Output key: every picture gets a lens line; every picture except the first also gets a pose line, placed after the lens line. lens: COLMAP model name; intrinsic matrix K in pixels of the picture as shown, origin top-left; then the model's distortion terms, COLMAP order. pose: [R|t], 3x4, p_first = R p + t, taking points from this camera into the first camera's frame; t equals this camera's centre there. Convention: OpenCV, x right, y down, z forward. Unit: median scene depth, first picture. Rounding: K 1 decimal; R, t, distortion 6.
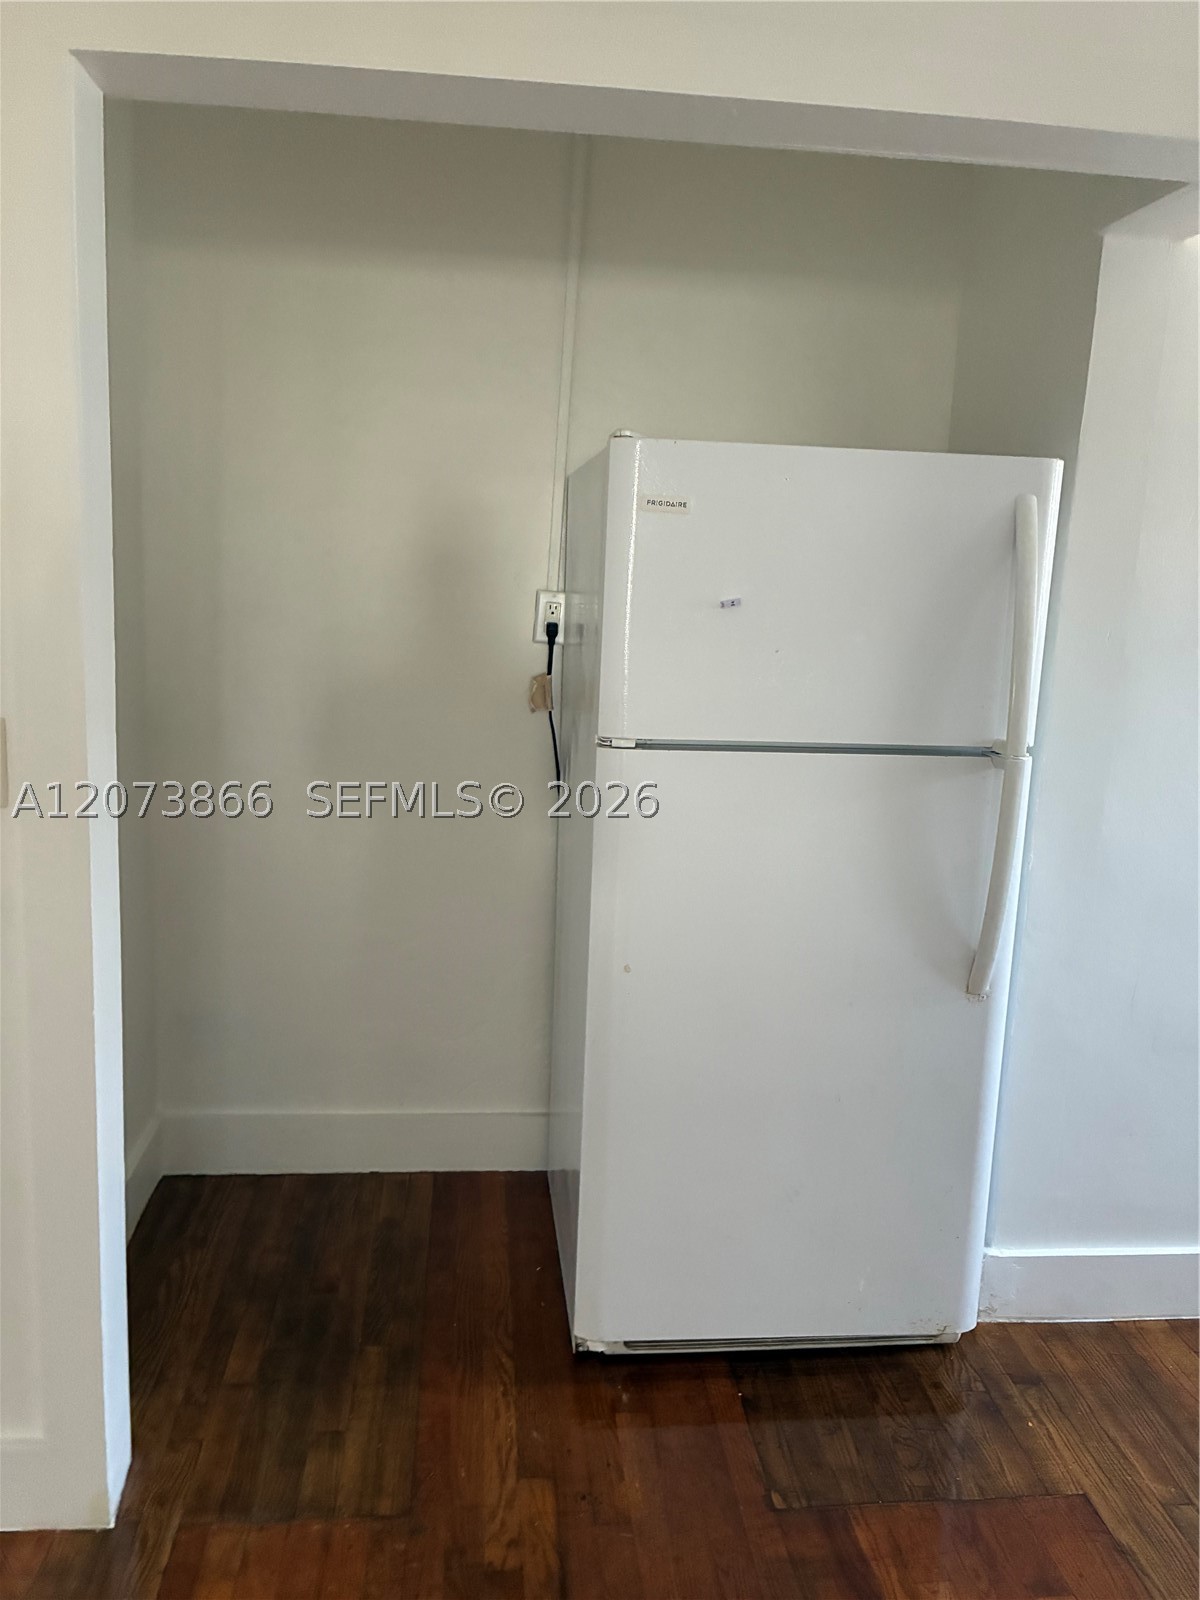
lens RADIAL K [[1211.0, 0, 601.7], [0, 1211.0, 799.7], [0, 0, 1]] dist [0.030932, -0.031932]
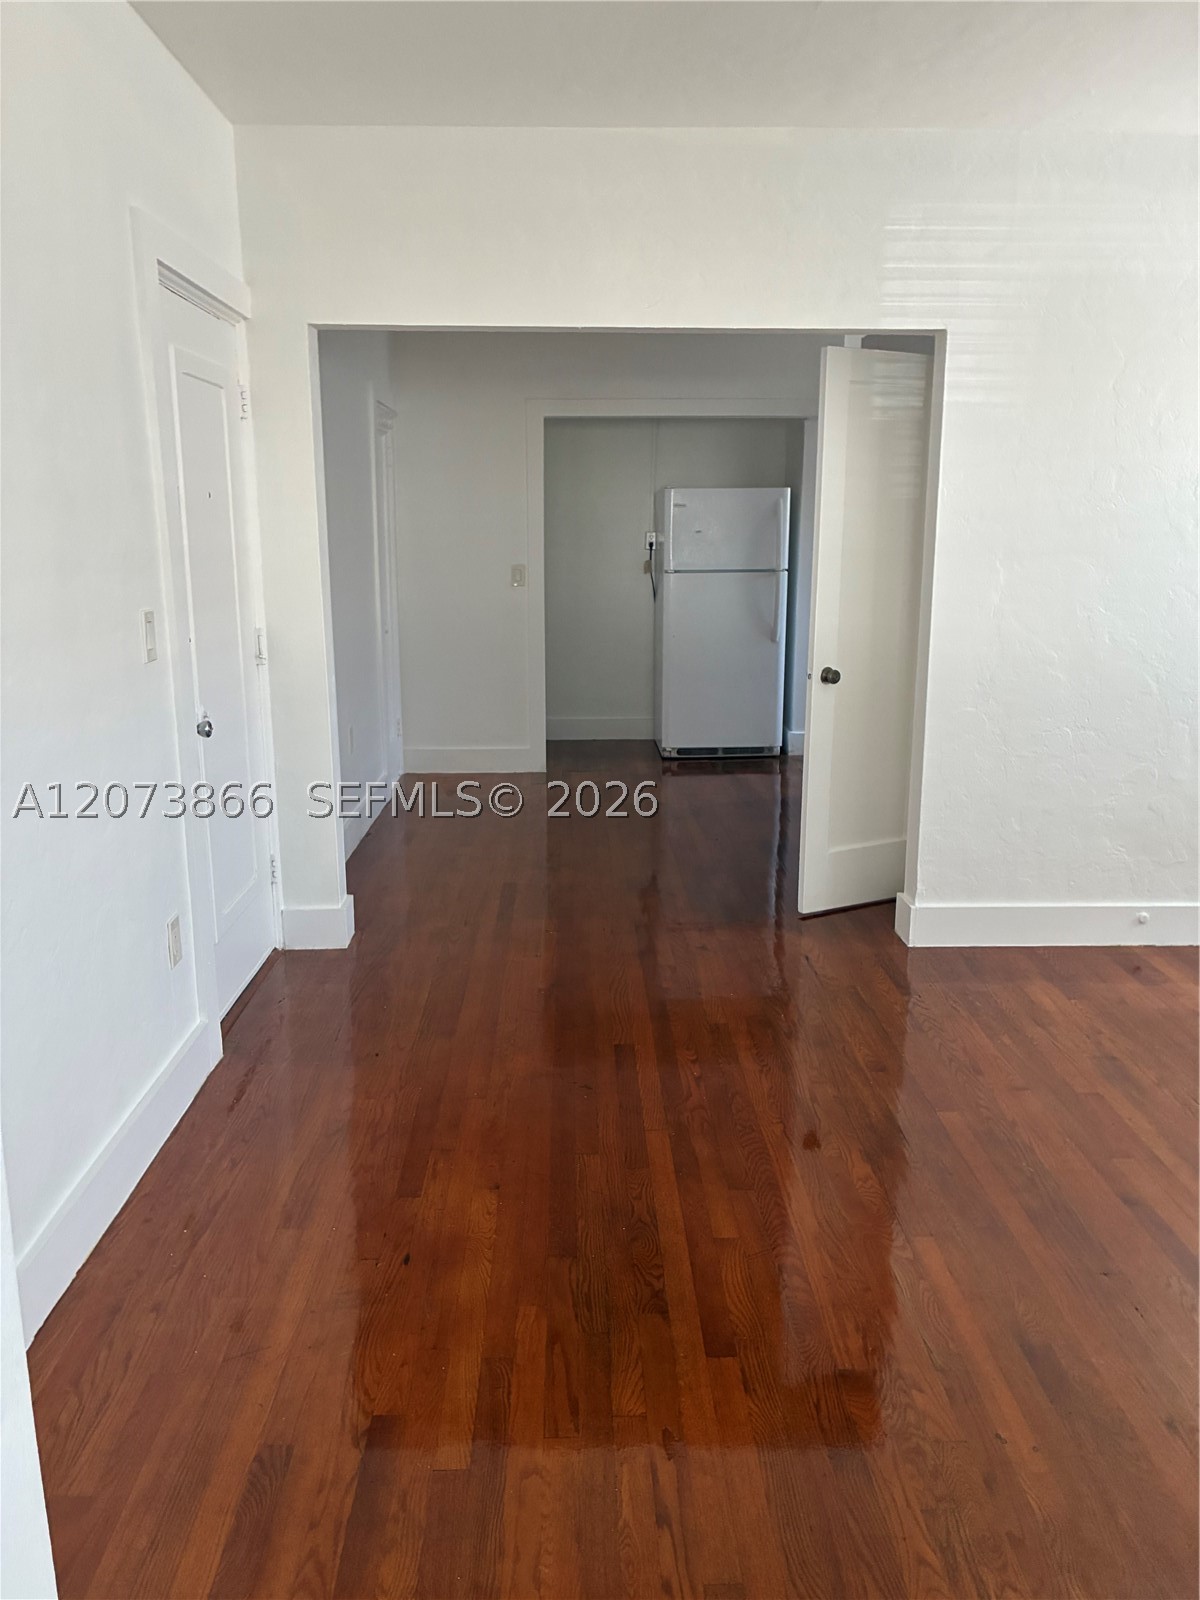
lens RADIAL K [[1211.0, 0, 597.3], [0, 1211.0, 801.4], [0, 0, 1]] dist [0.030932, -0.031932]
pose [[0.996156, -0.021000, -0.085048, 0.084431], [0.020873, 0.999779, -0.002384, 0.600735], [0.085079, 0.000600, 0.996374, -2.456208]]
